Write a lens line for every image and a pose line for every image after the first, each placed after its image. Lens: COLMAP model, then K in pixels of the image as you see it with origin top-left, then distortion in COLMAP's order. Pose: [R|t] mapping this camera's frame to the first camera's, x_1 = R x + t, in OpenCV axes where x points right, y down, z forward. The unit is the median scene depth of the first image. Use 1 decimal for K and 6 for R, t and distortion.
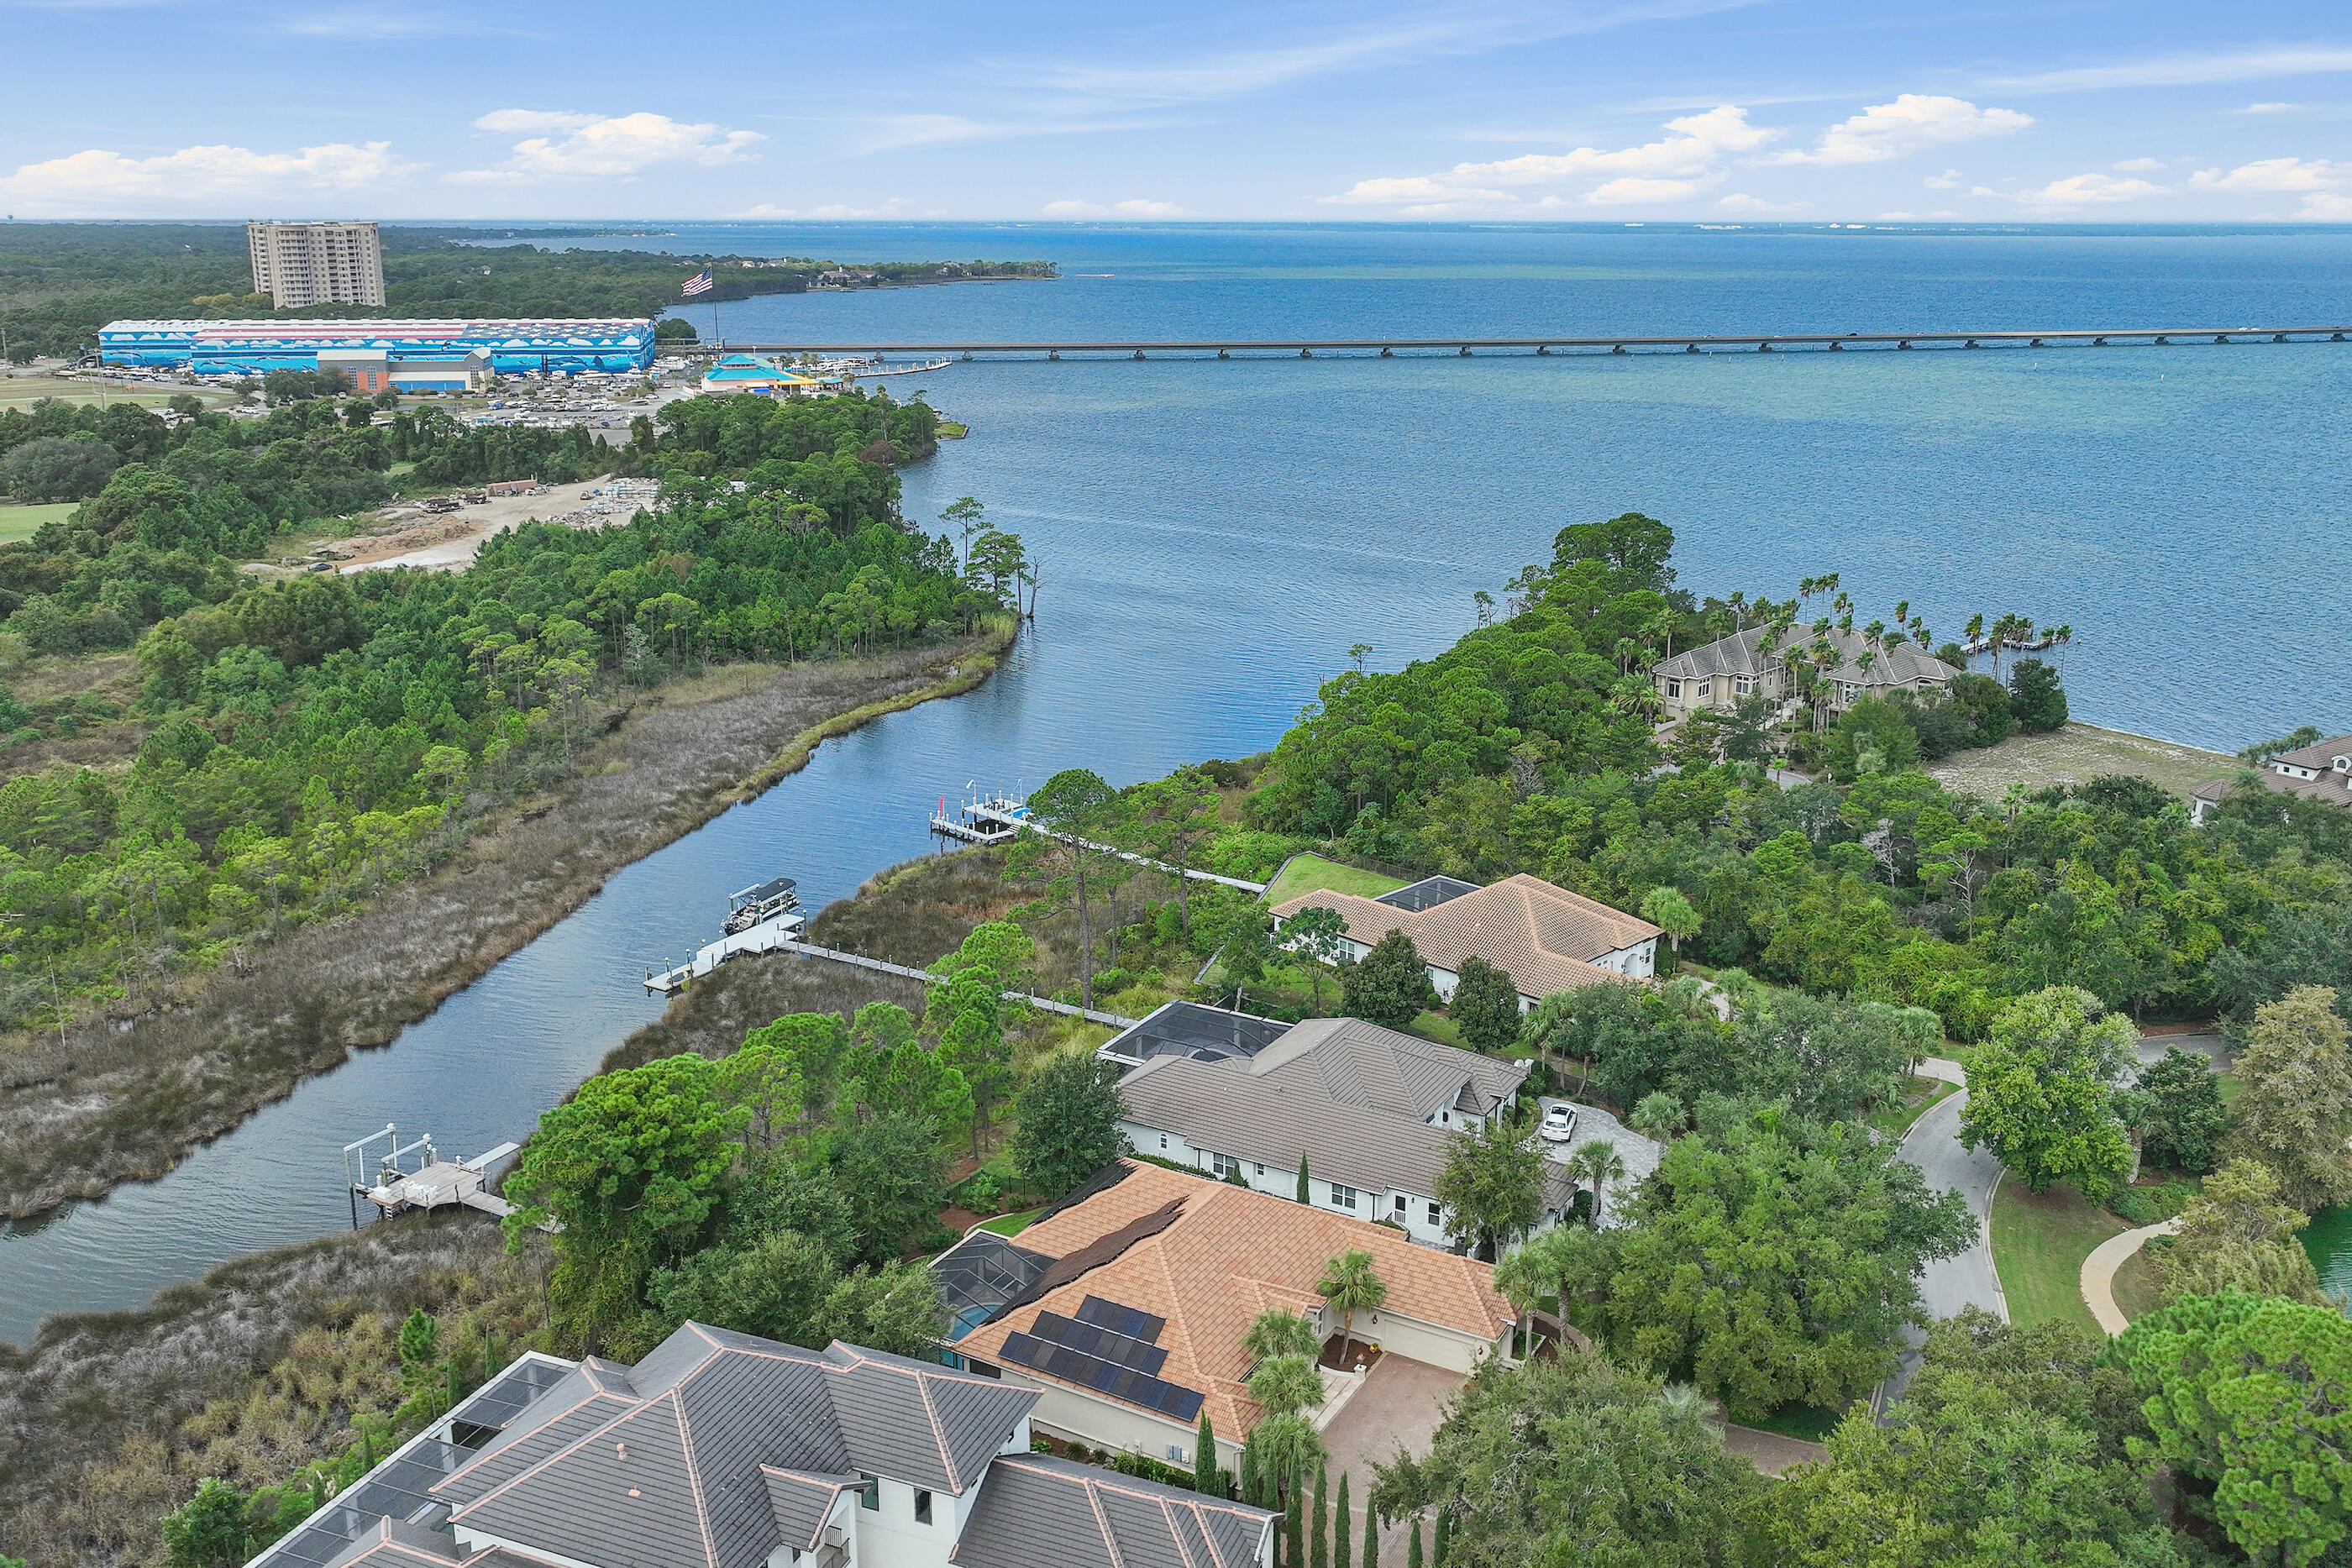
lens RADIAL K [[2030.4, 0, 1176.0], [0, 2030.4, 784.0], [0, 0, 1]] dist [0.006557, -0.001420]
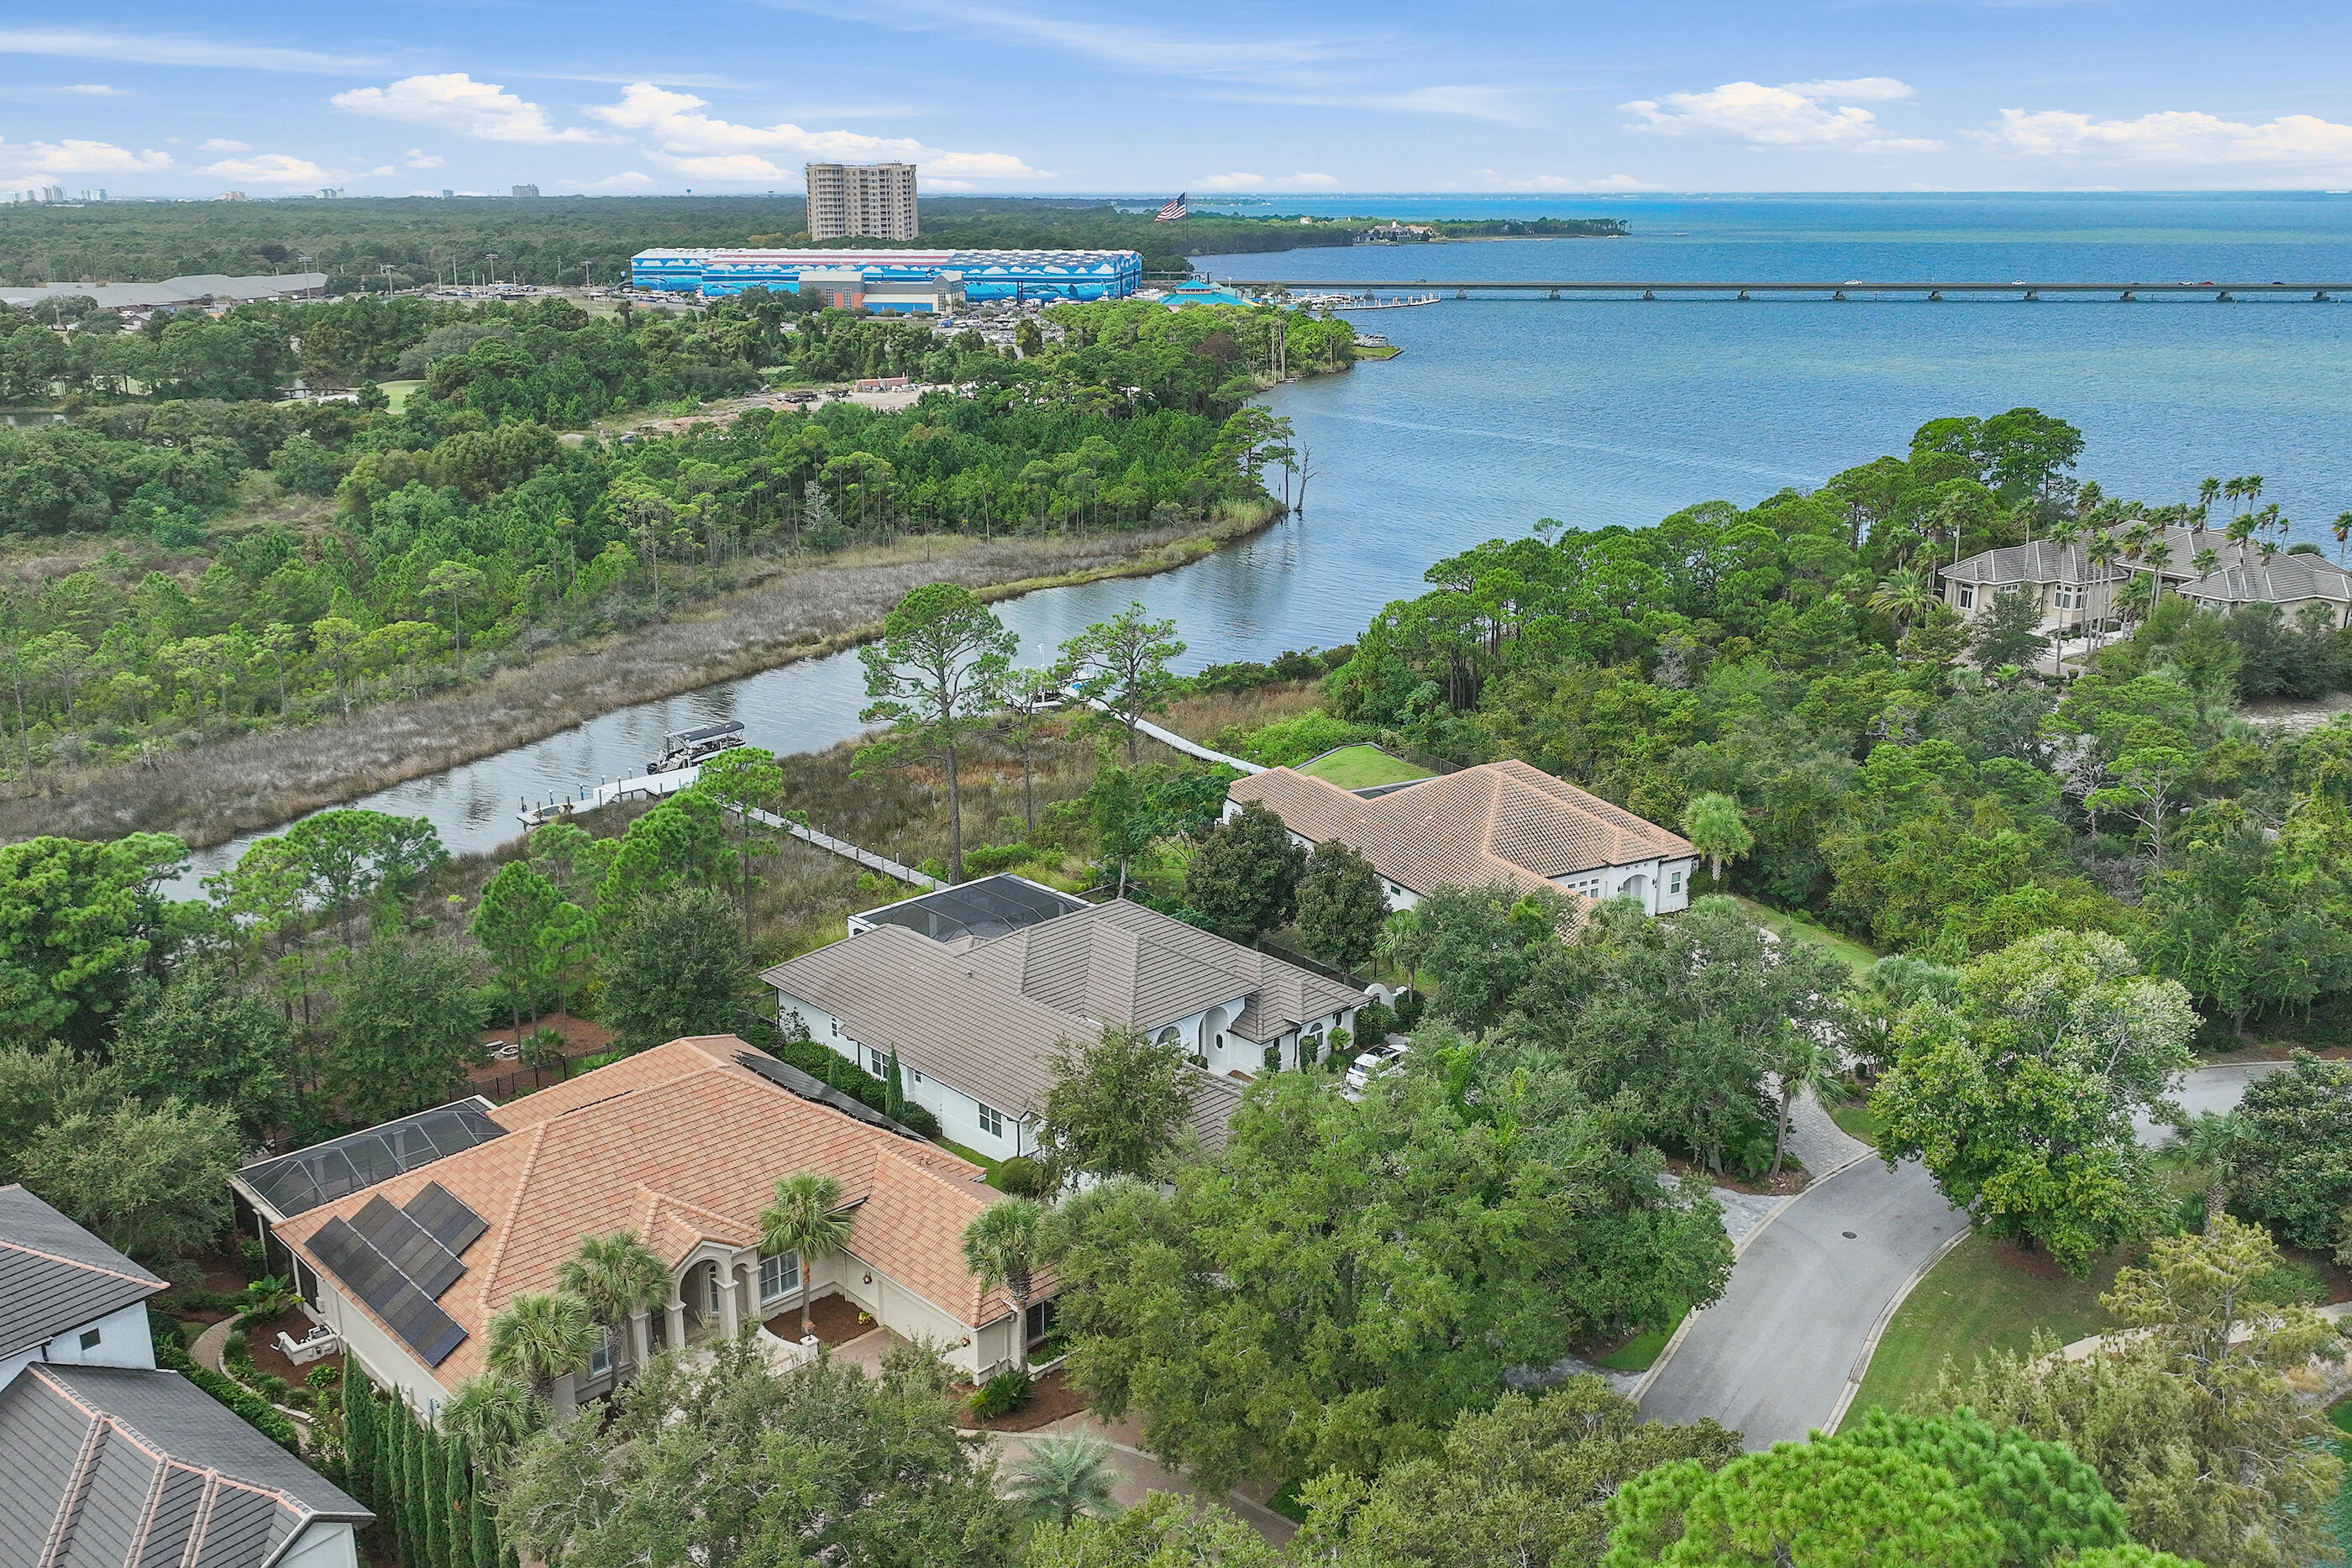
lens RADIAL K [[2043.1, 0, 1176.0], [0, 2043.1, 784.0], [0, 0, 1]] dist [0.002960, -0.001021]
pose [[0.957212, 0.076286, -0.279151, 0.155686], [-0.074274, 0.997079, 0.017796, 0.029041], [0.279693, 0.003699, 0.960082, 0.140359]]
